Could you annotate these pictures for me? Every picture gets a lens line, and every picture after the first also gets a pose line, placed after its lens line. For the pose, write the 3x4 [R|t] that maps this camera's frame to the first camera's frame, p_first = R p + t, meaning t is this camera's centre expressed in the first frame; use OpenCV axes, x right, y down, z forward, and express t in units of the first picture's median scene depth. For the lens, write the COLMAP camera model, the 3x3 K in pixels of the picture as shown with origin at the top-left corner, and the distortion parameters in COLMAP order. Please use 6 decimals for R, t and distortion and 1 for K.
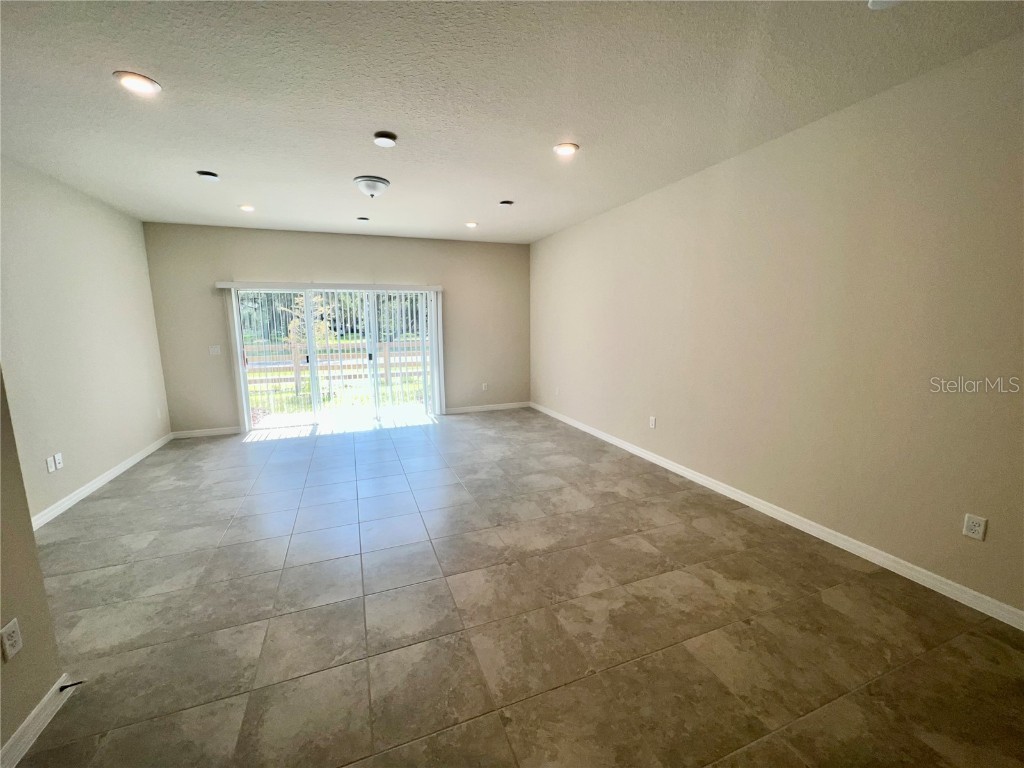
lens RADIAL K [[411.7, 0, 515.8], [0, 411.7, 384.8], [0, 0, 1]] dist [-0.008361, 0.000463]
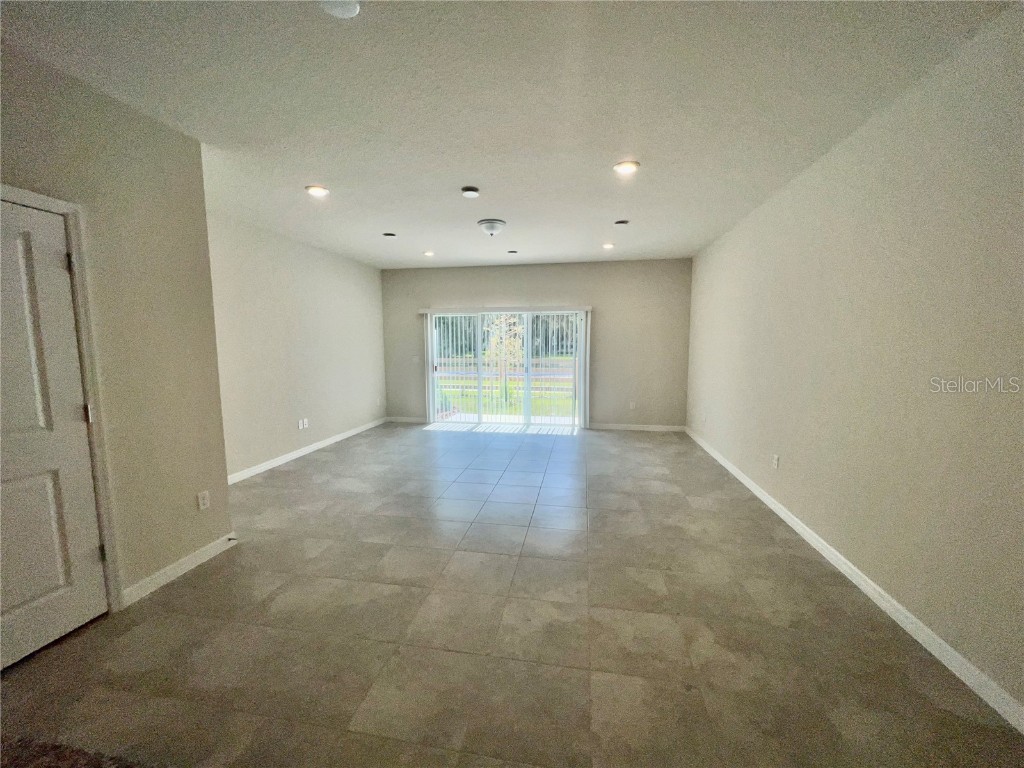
lens RADIAL K [[411.7, 0, 515.8], [0, 411.7, 384.8], [0, 0, 1]] dist [-0.008361, 0.000463]
pose [[0.853311, 0.061233, -0.517794, 0.356111], [-0.085357, 0.996088, -0.022871, 0.002142], [0.514368, 0.063713, 0.855199, 0.027004]]
